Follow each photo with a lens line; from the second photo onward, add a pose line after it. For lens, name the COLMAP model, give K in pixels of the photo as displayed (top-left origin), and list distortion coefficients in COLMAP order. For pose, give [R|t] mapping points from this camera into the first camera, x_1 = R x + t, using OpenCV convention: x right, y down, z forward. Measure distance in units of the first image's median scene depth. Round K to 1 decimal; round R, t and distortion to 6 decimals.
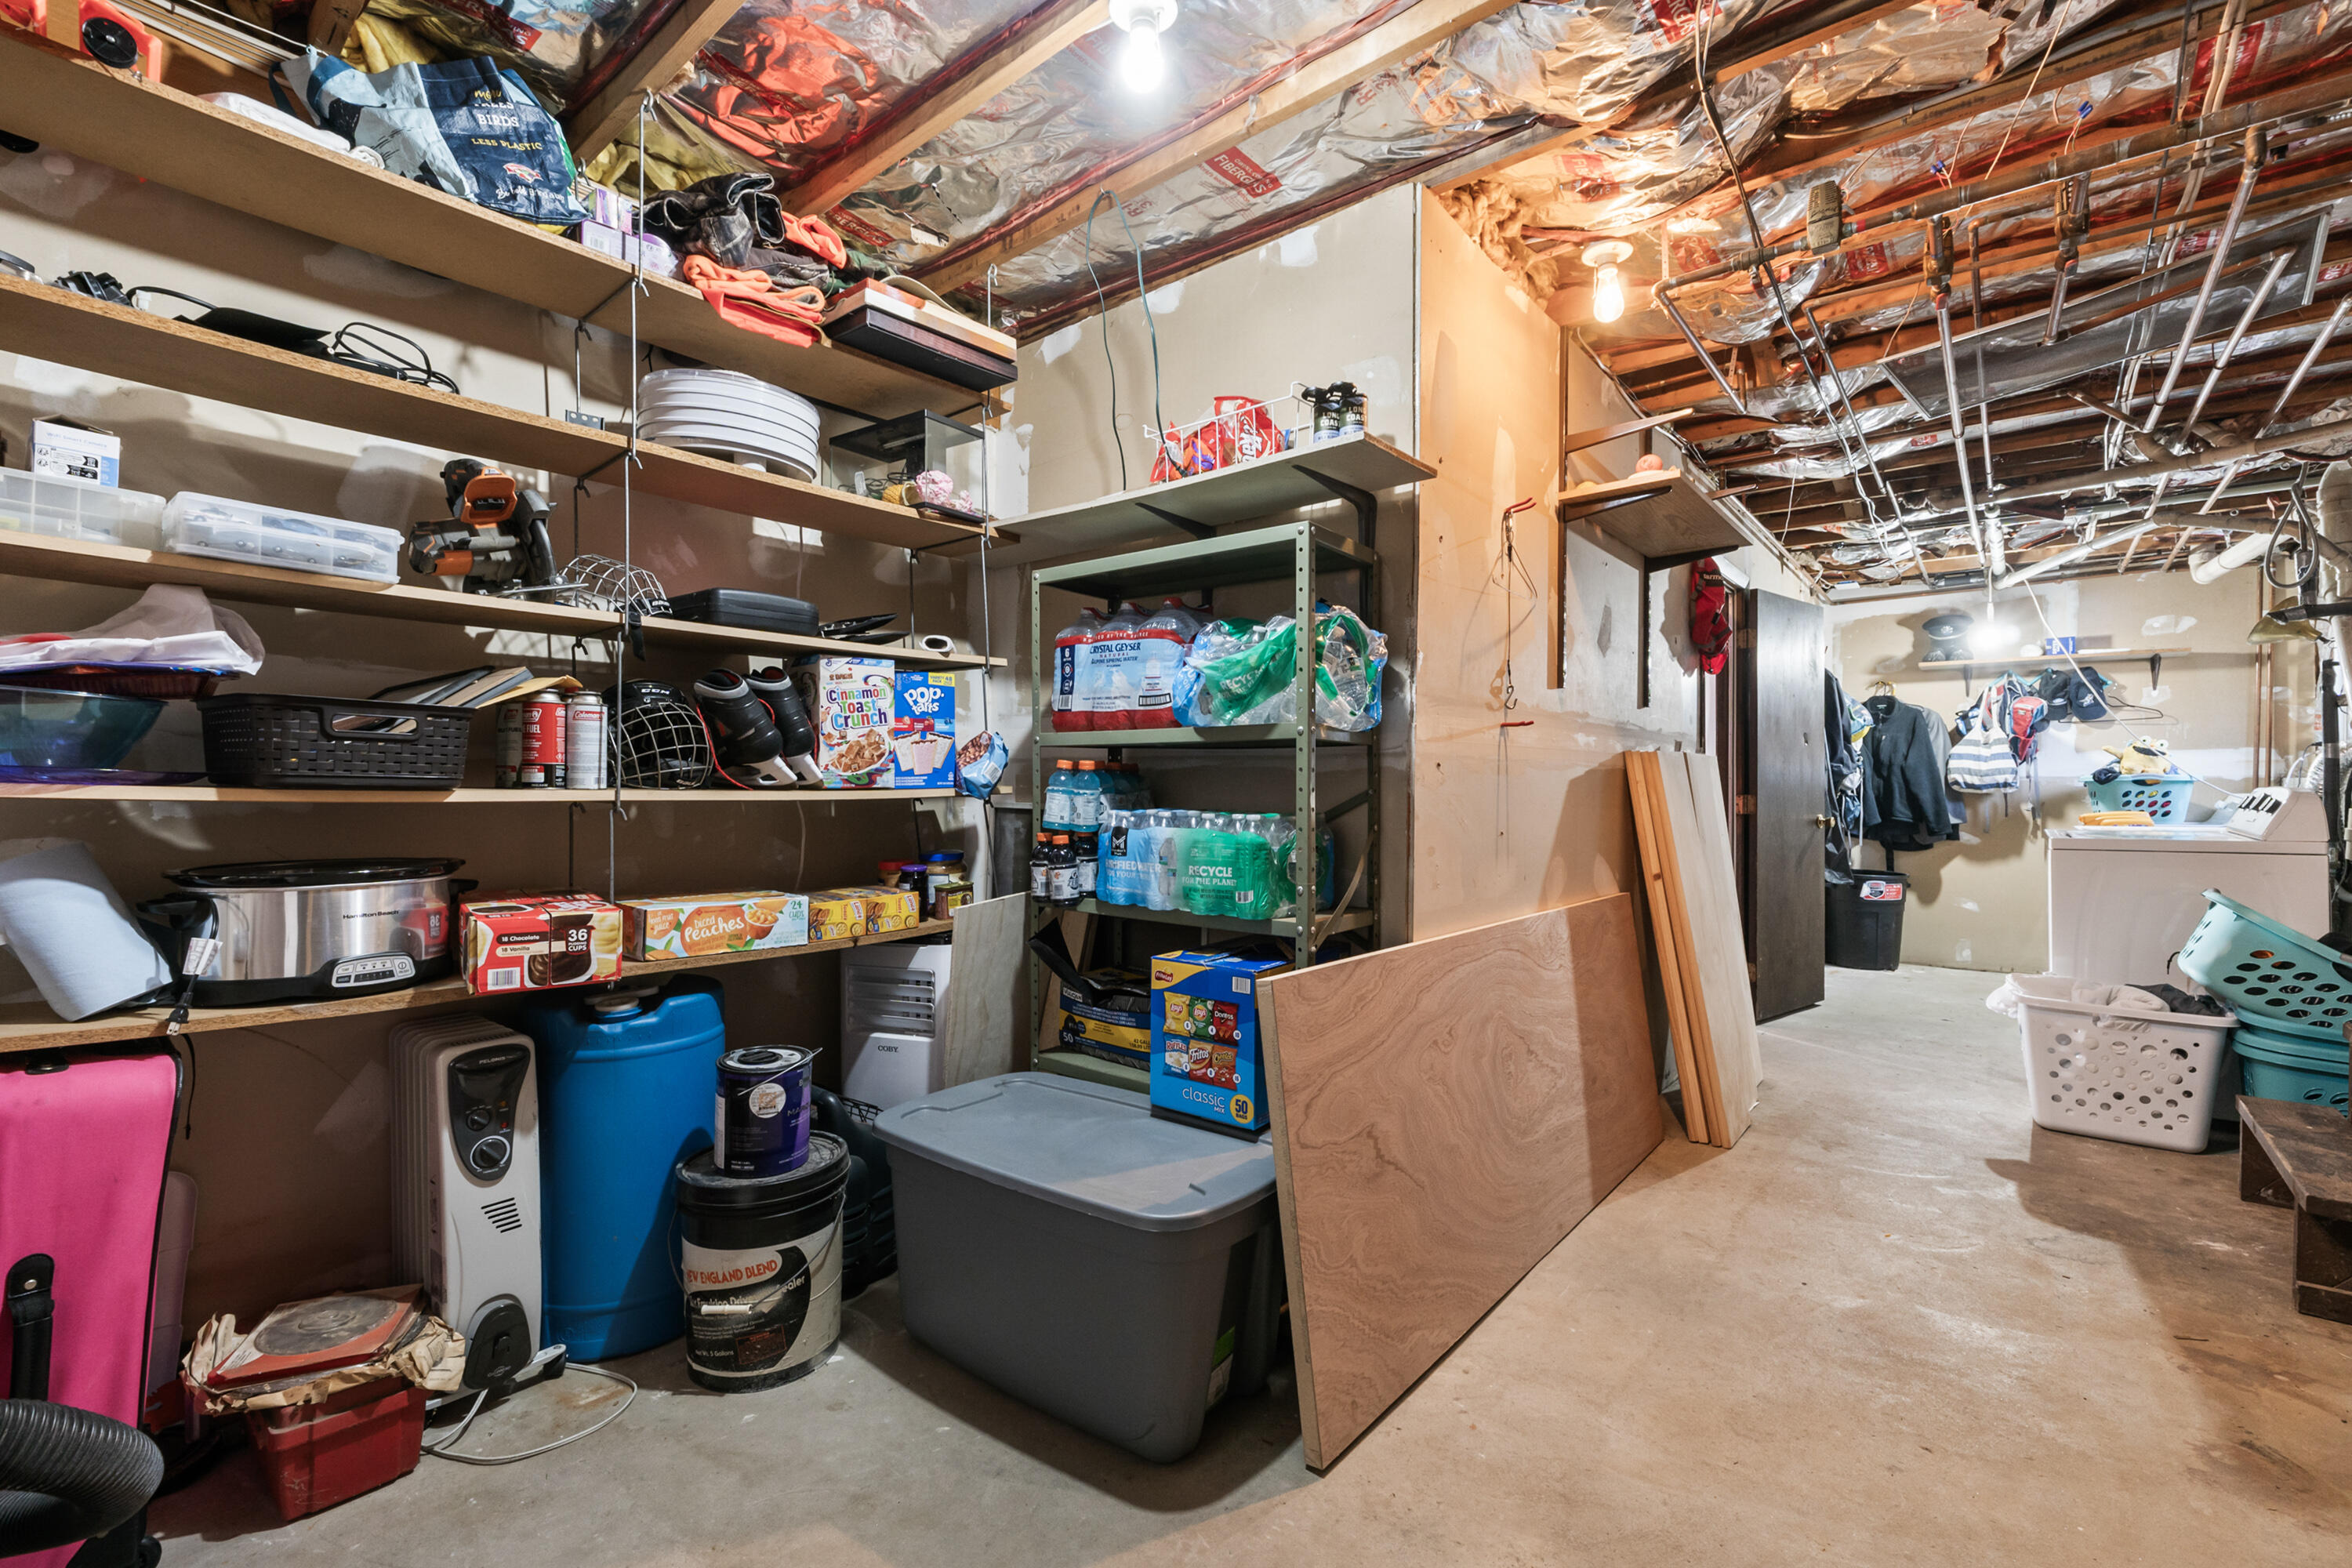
lens RADIAL K [[984.6, 0, 1180.4], [0, 984.6, 789.8], [0, 0, 1]] dist [-0.011309, -0.000152]
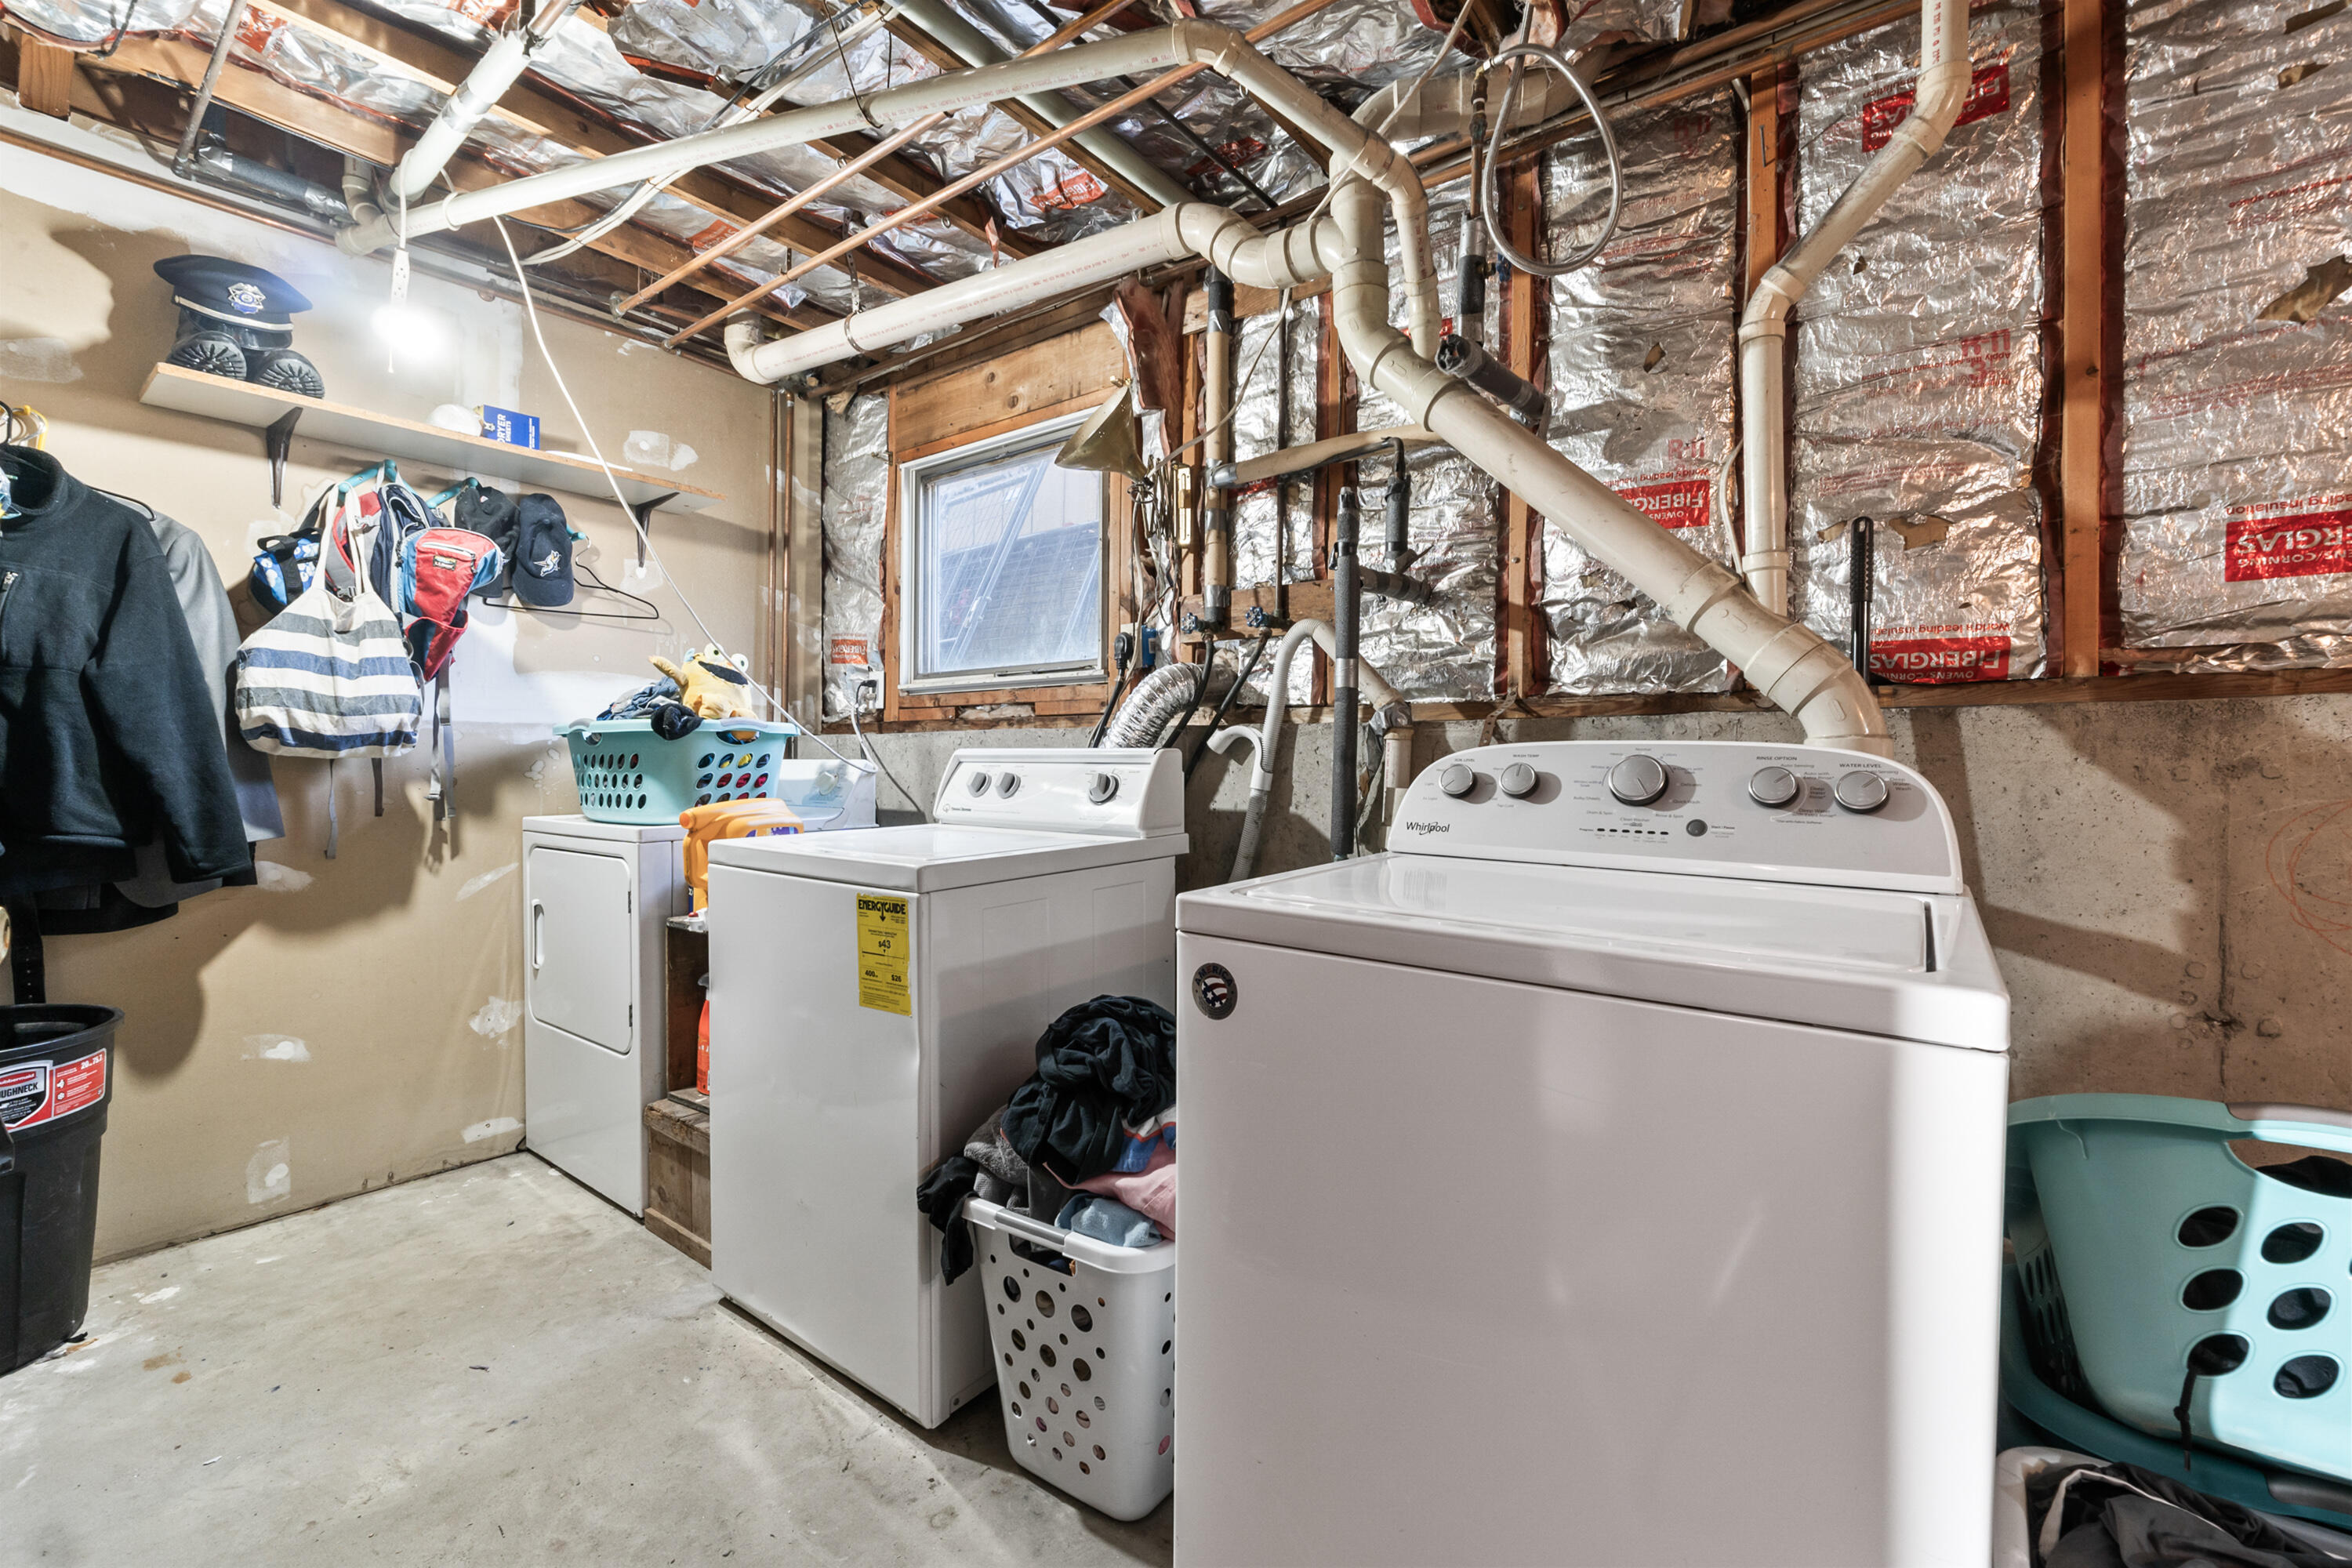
lens RADIAL K [[984.6, 0, 1184.5], [0, 984.6, 769.9], [0, 0, 1]] dist [-0.011309, -0.000152]
pose [[-0.052436, -0.009804, 0.998576, 0.414742], [-0.004193, 0.999945, 0.009597, 0.002635], [-0.998616, -0.003684, -0.052474, 0.679589]]
